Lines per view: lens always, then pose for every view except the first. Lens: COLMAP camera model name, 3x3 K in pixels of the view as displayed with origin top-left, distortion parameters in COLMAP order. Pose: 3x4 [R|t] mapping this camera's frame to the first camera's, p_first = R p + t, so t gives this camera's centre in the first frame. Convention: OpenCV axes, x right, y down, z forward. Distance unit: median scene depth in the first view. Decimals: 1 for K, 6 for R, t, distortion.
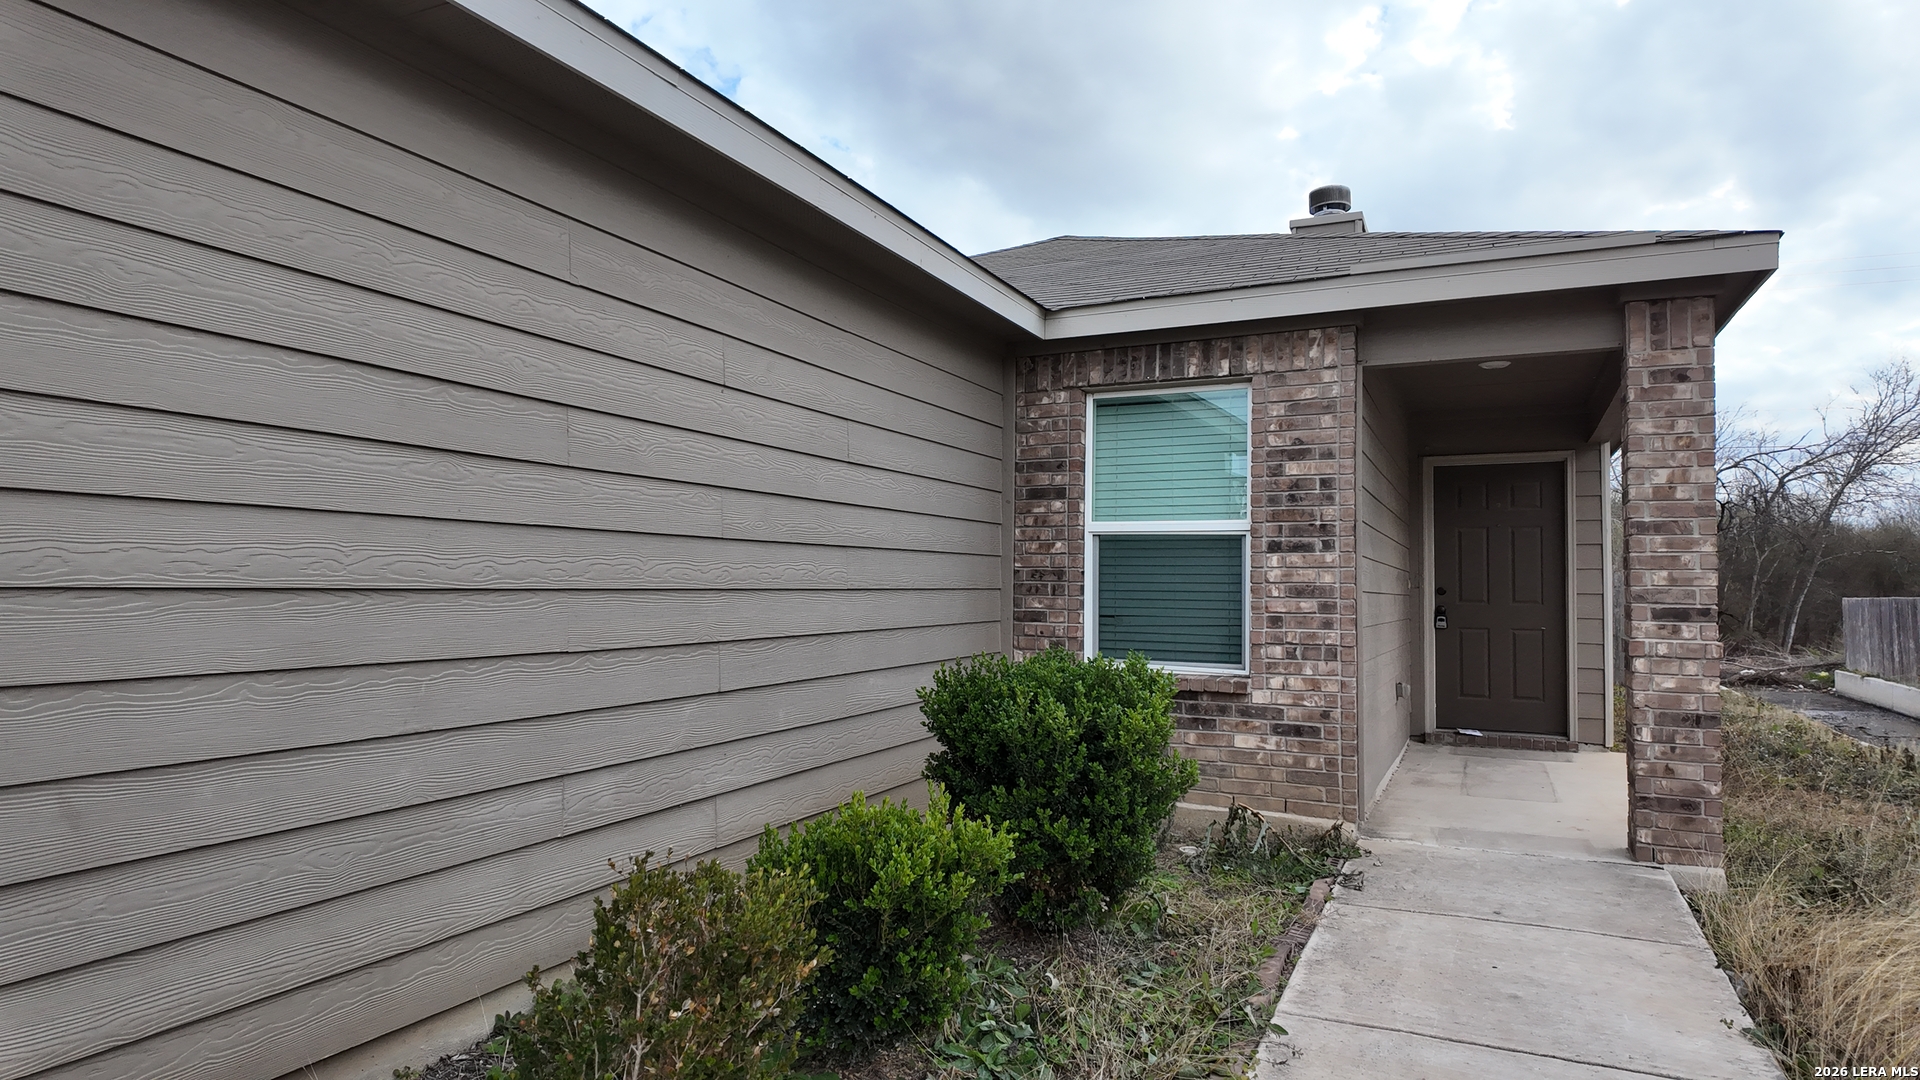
lens RADIAL K [[1112.9, 0, 965.4], [0, 1112.9, 534.7], [0, 0, 1]] dist [0.050564, -0.039057]
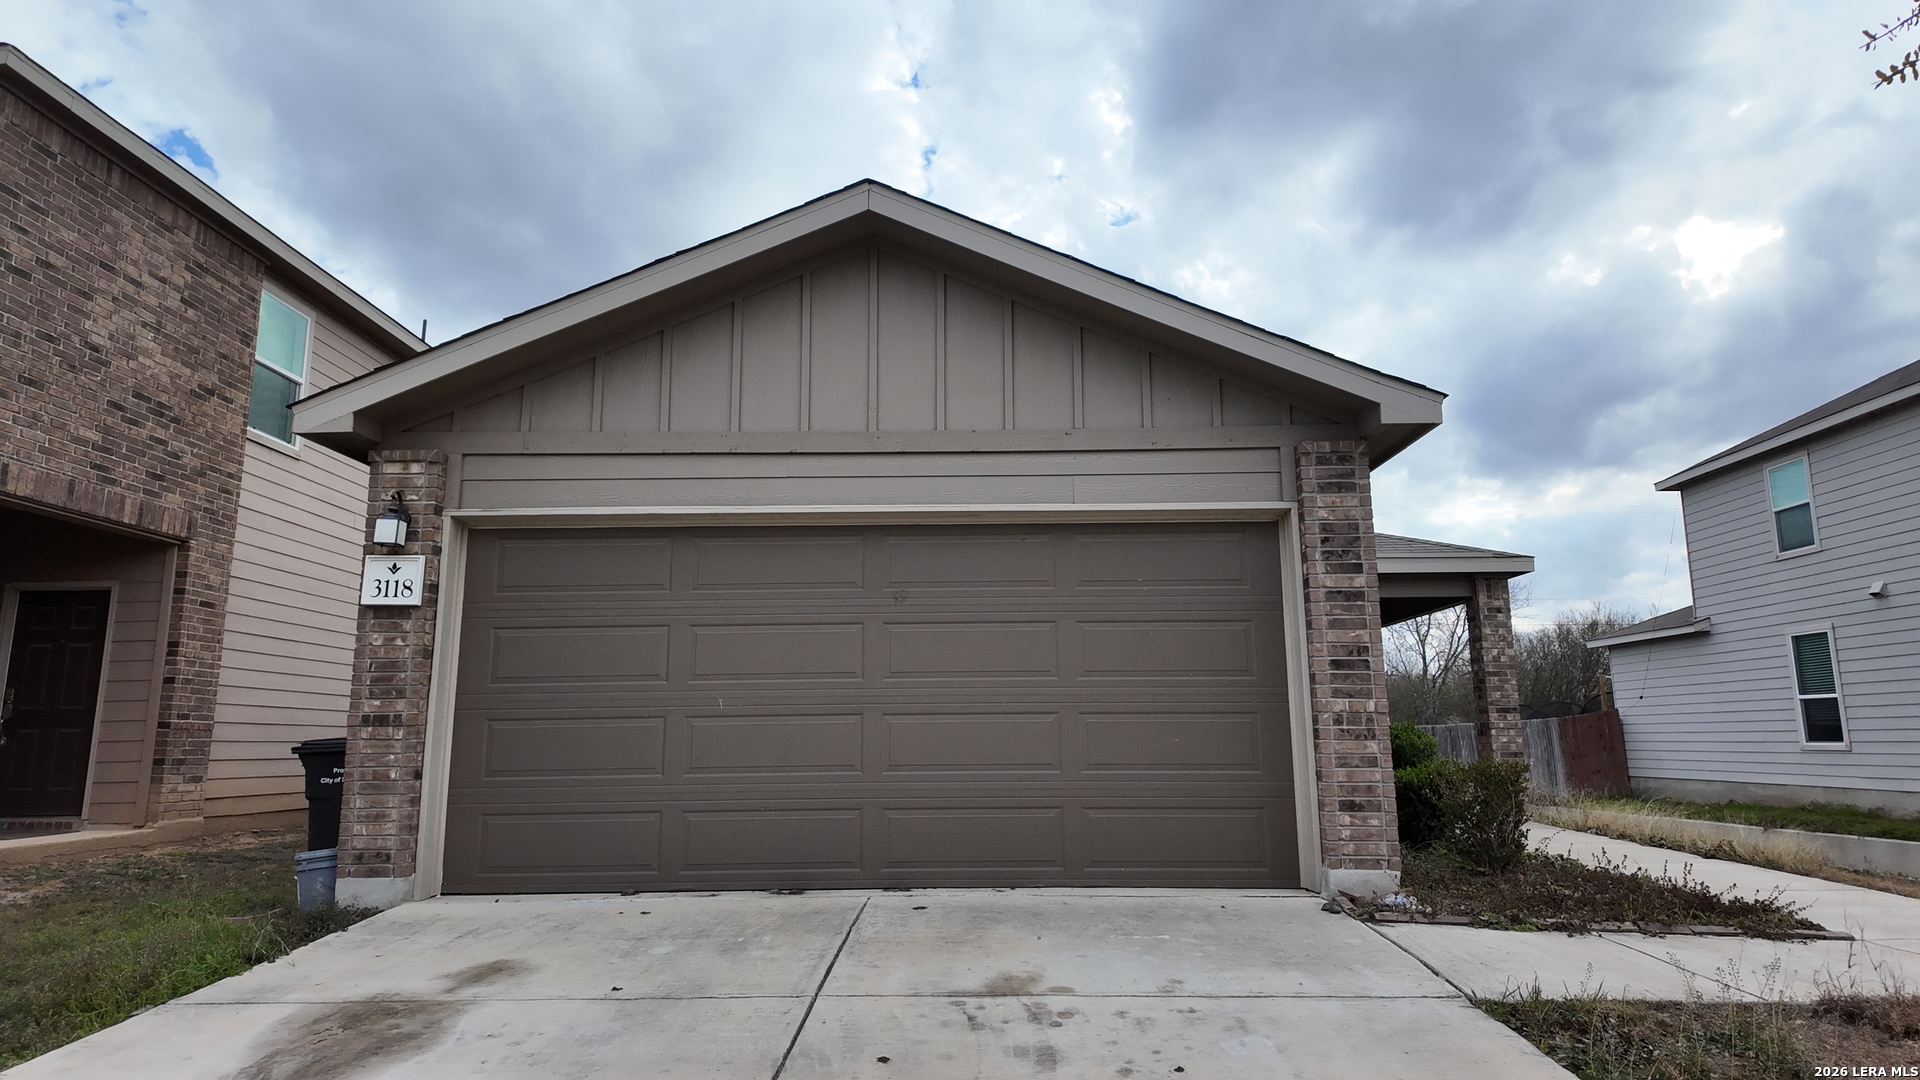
lens RADIAL K [[1112.9, 0, 946.2], [0, 1112.9, 544.2], [0, 0, 1]] dist [0.050564, -0.039057]
pose [[0.920898, 0.055355, 0.385854, -1.231760], [-0.005939, 0.991743, -0.128101, 0.030021], [-0.389759, 0.115676, 0.913623, -0.667167]]
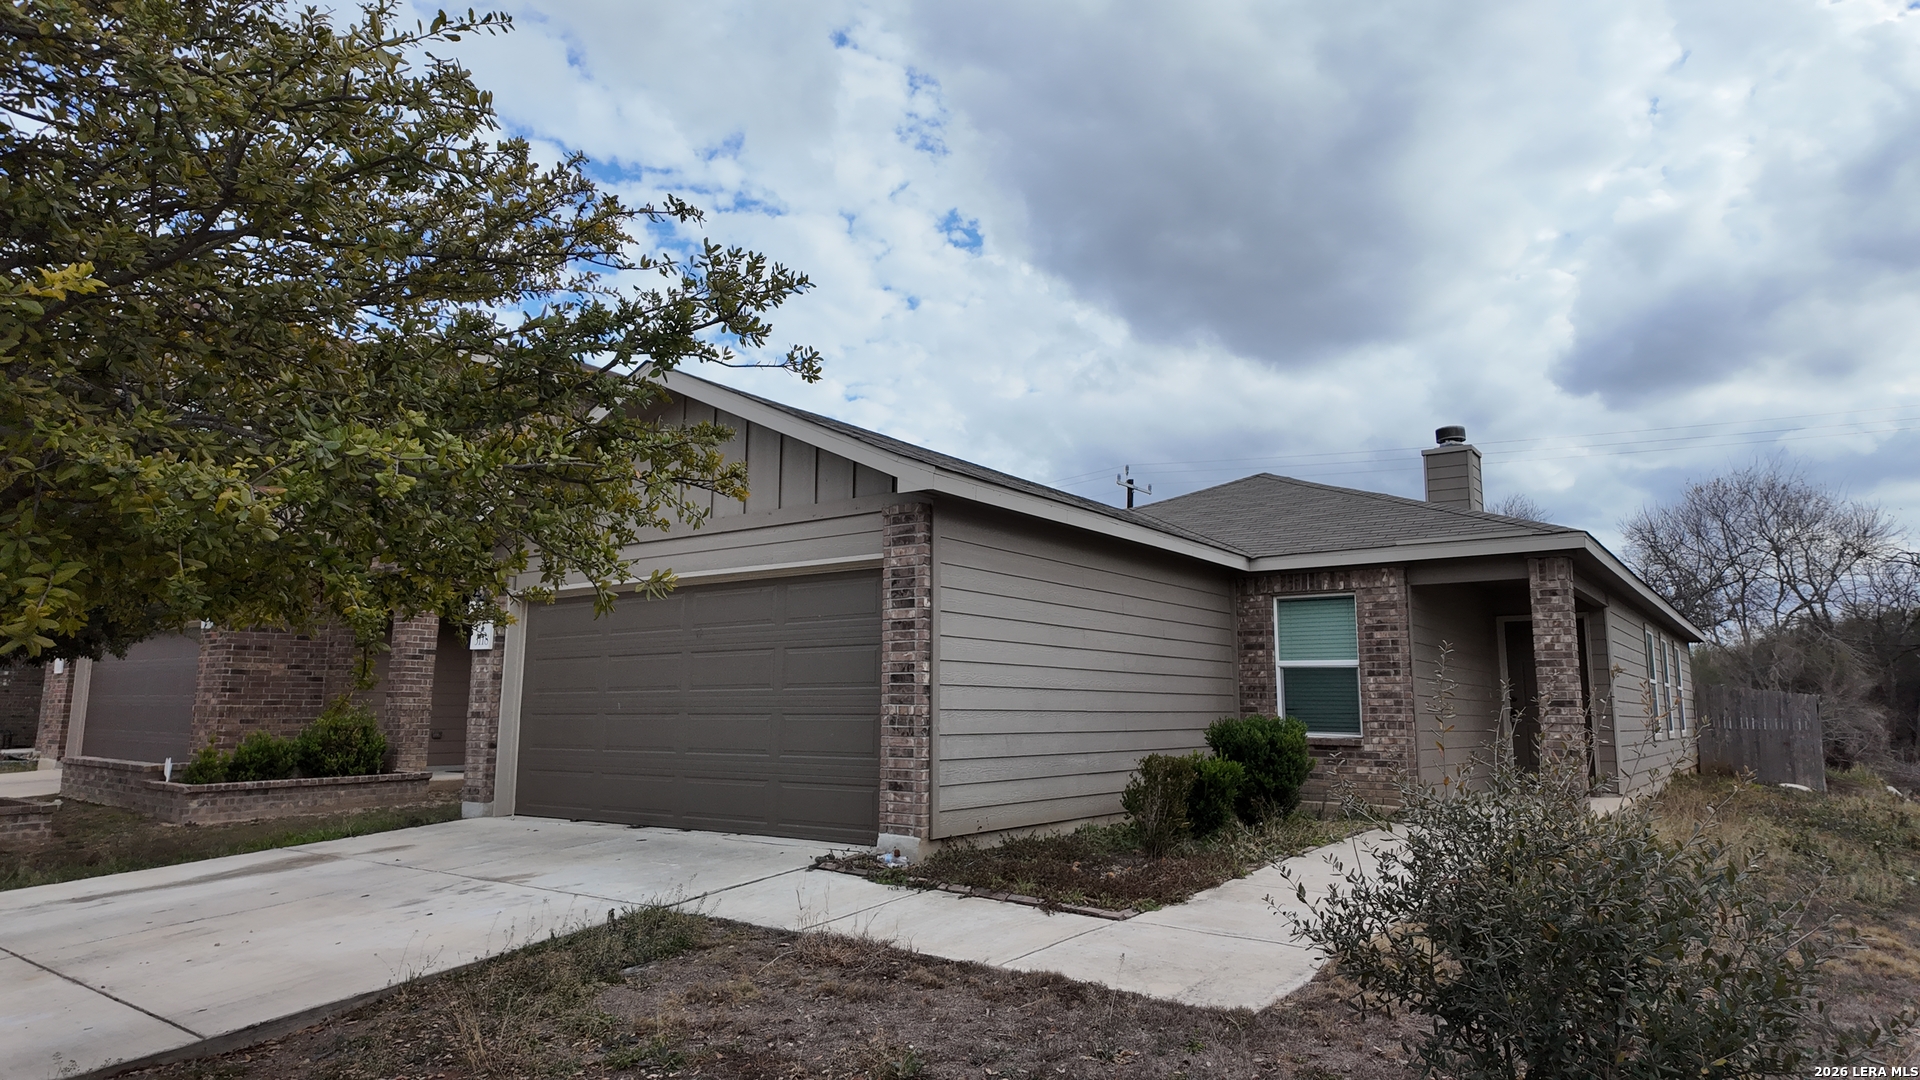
lens RADIAL K [[1112.9, 0, 945.7], [0, 1112.9, 537.9], [0, 0, 1]] dist [0.050564, -0.039057]
pose [[0.978358, -0.034923, -0.203953, -0.059501], [0.012094, 0.993620, -0.112126, -0.015036], [0.206568, 0.107233, 0.972538, -1.208713]]
